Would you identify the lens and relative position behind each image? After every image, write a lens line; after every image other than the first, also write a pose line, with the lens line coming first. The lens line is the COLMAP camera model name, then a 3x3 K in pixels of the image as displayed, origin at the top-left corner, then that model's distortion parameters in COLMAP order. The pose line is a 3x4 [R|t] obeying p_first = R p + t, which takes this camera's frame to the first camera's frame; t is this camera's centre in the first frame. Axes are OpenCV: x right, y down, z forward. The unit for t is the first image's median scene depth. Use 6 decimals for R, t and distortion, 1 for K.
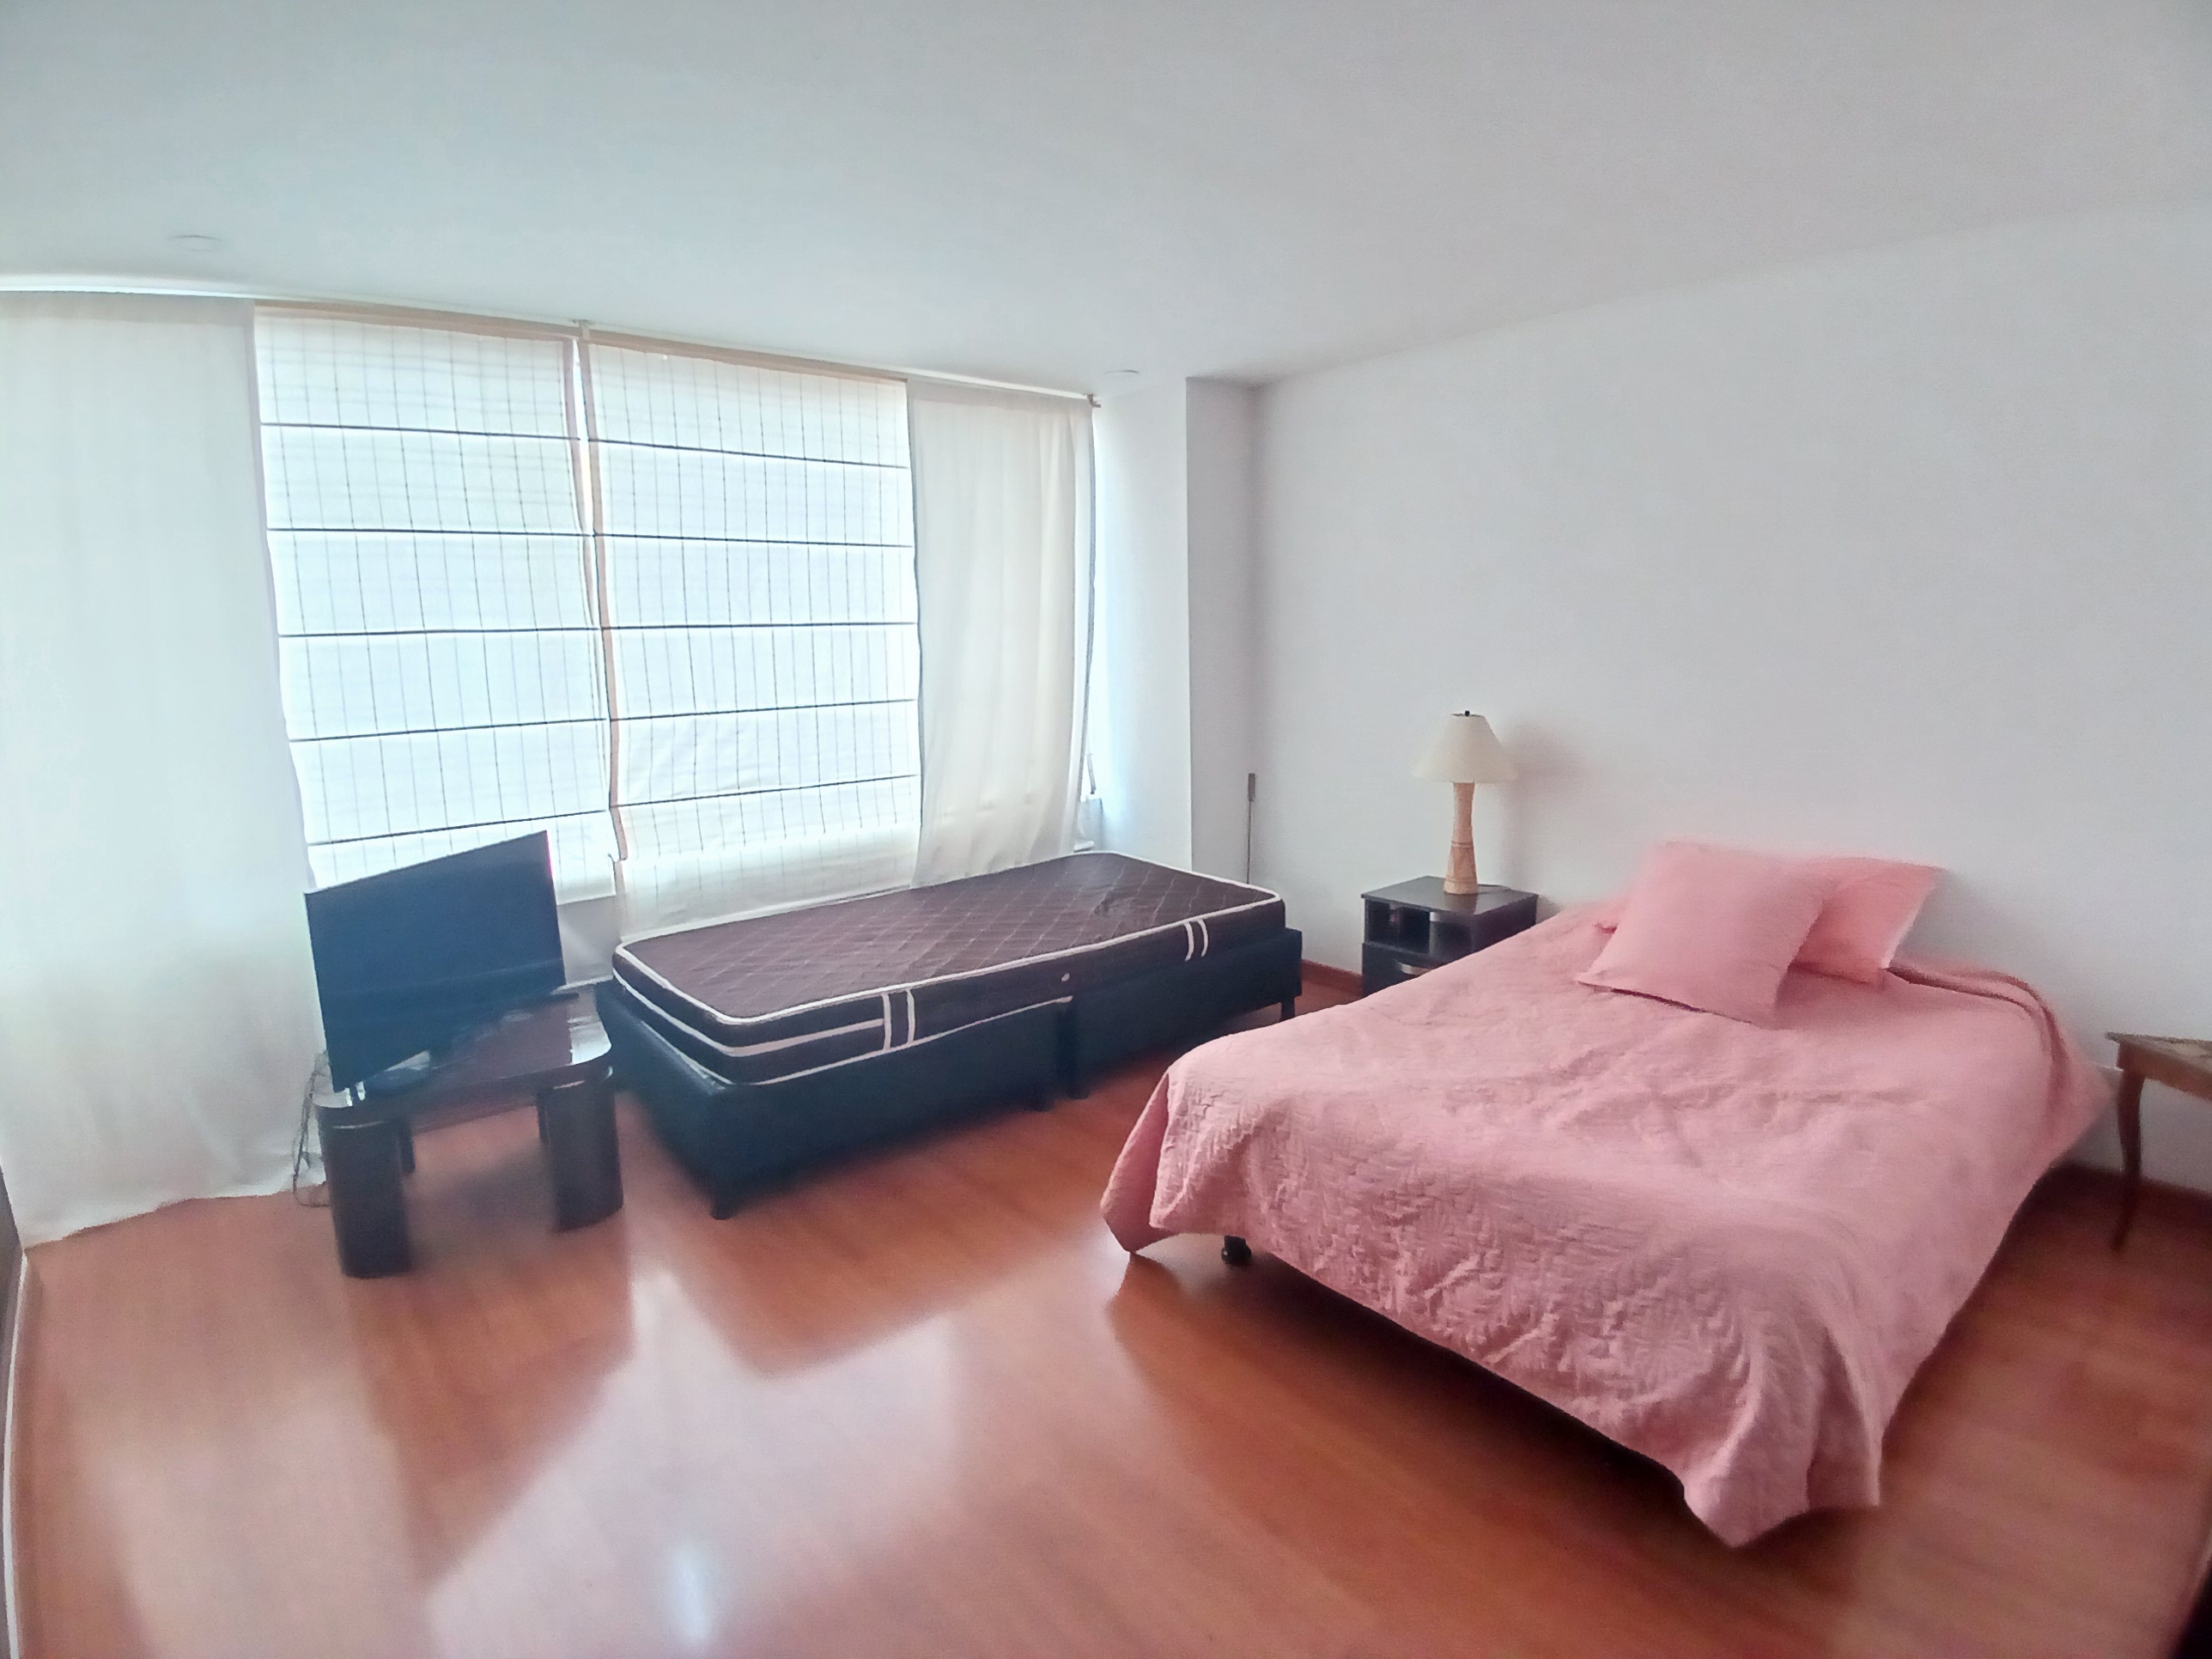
lens RADIAL K [[1119.1, 0, 1106.0], [0, 1119.1, 829.5], [0, 0, 1]] dist [0.041222, -0.079787]
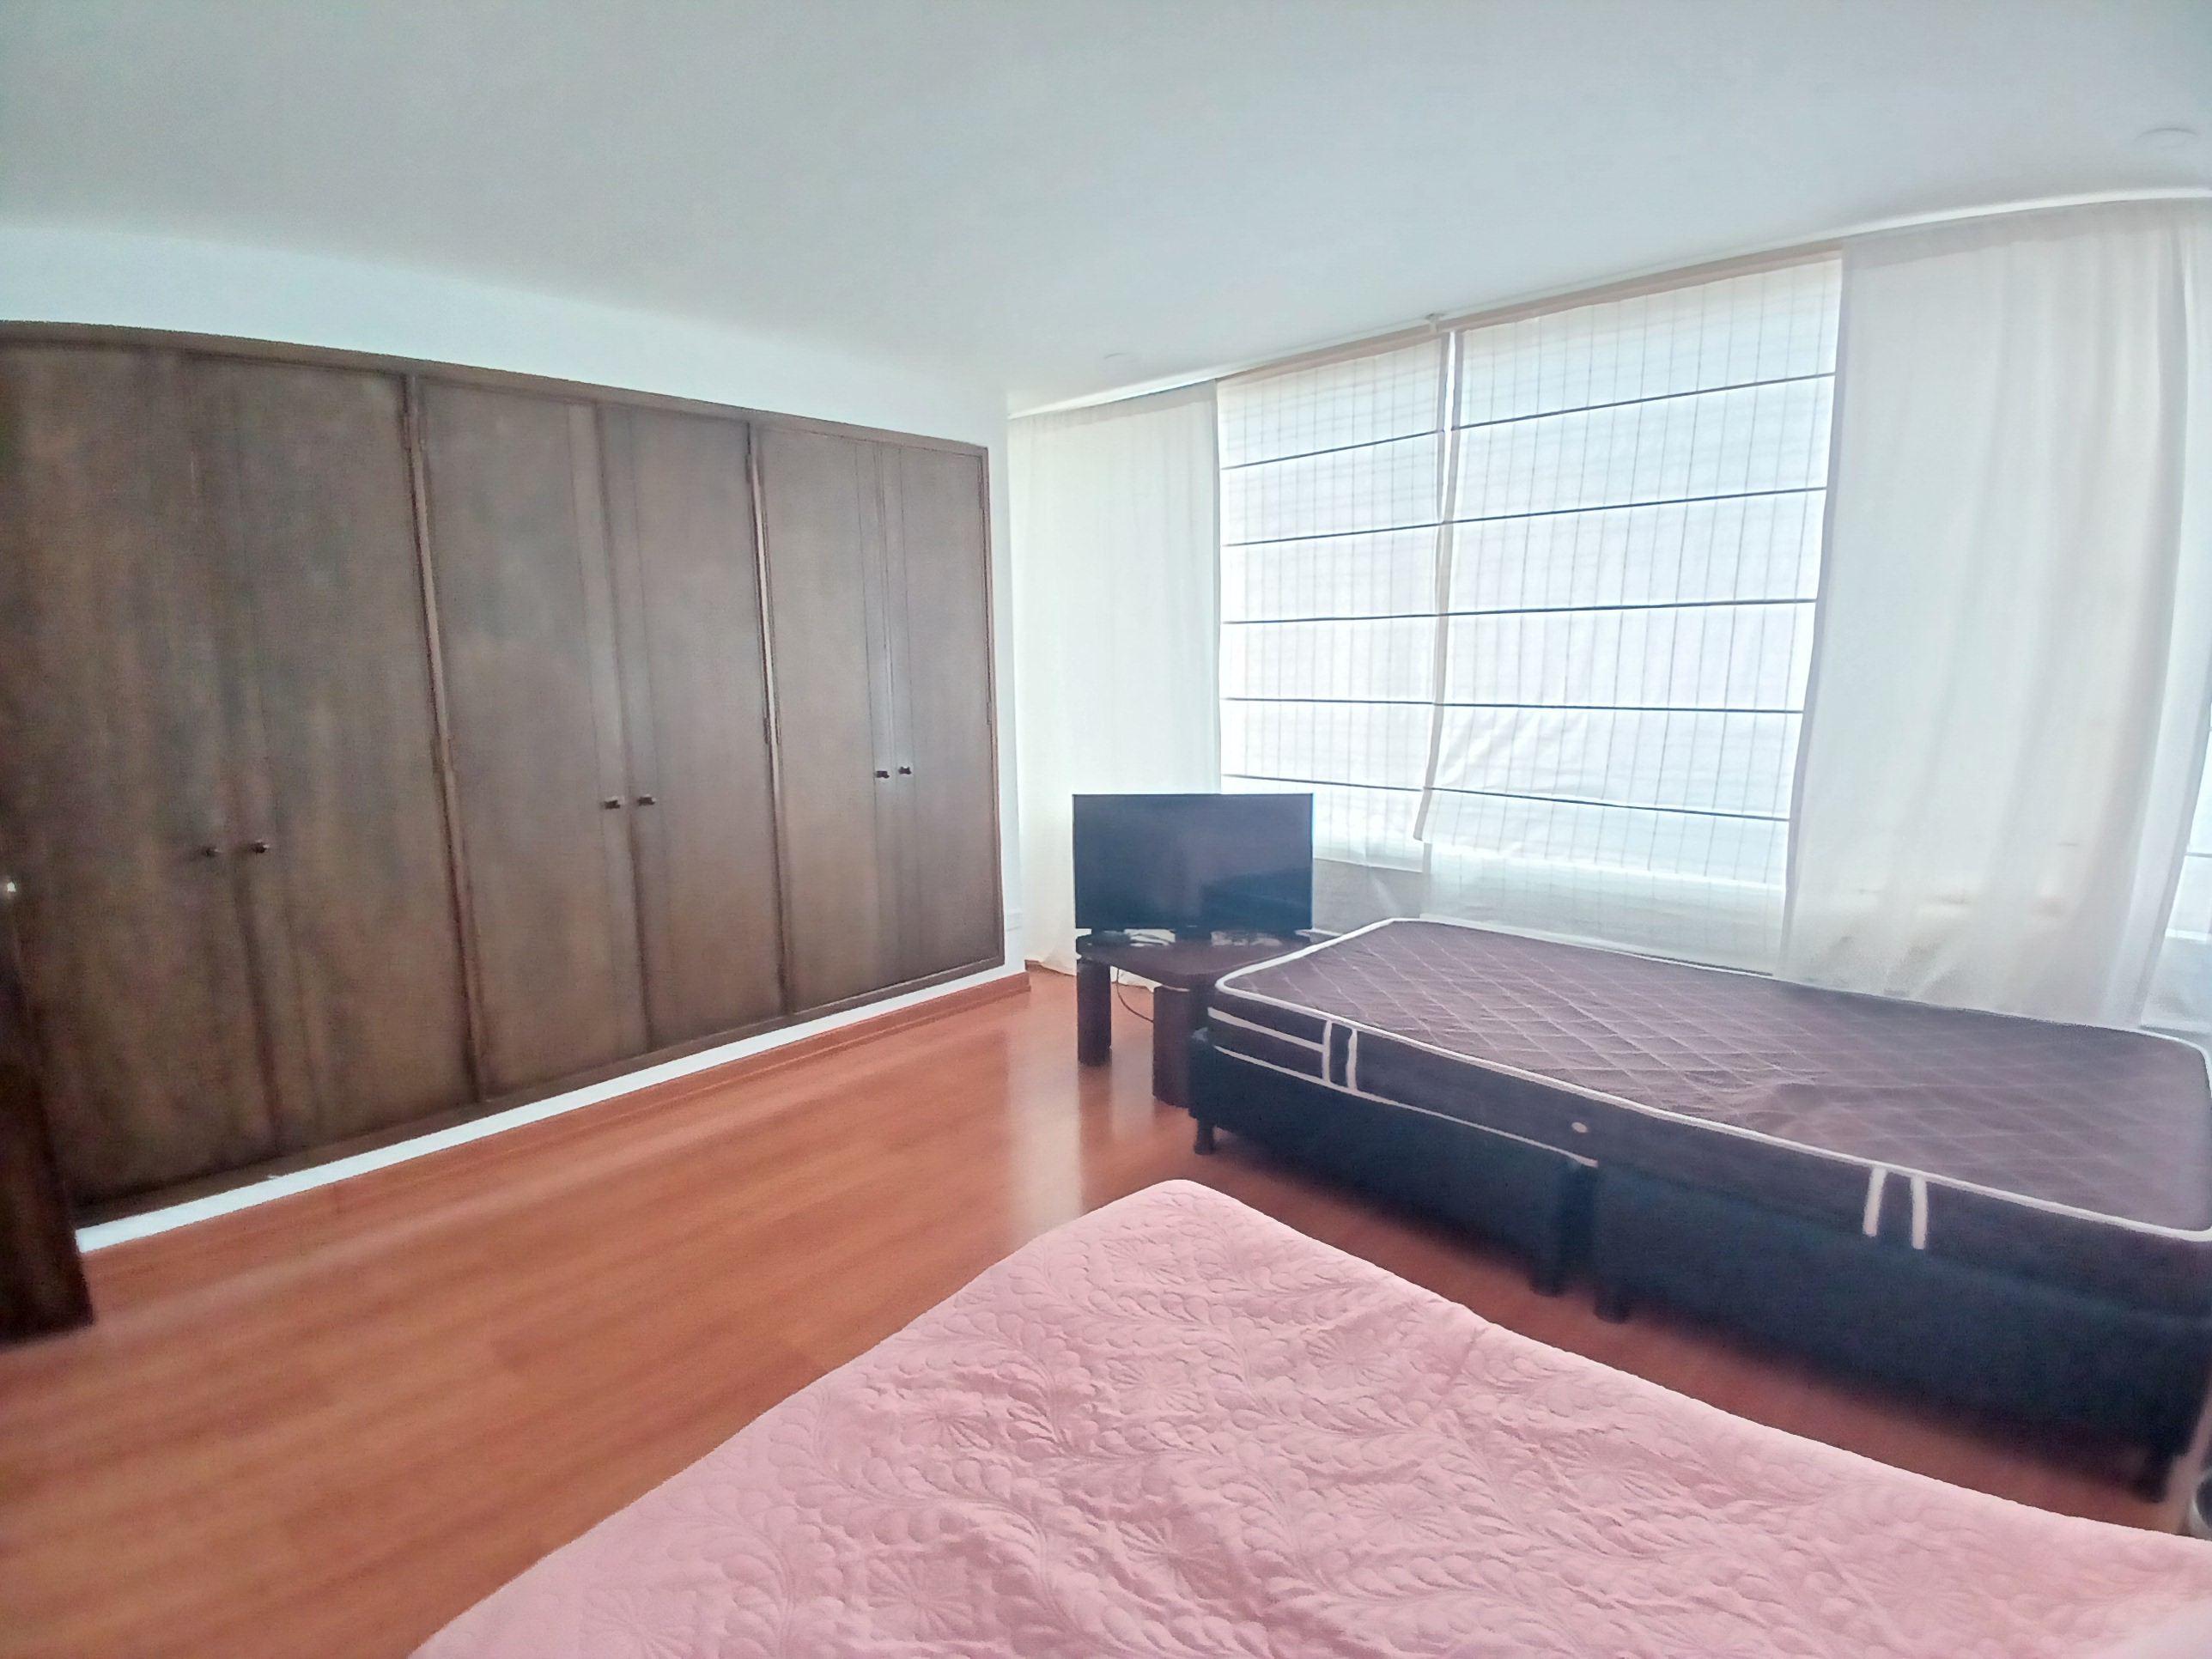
lens RADIAL K [[1119.1, 0, 1106.0], [0, 1119.1, 829.5], [0, 0, 1]] dist [0.041222, -0.079787]
pose [[0.105472, 0.180880, -0.977833, 0.565203], [-0.159175, 0.973710, 0.162948, -0.108201], [0.981600, 0.138460, 0.131490, 0.601854]]
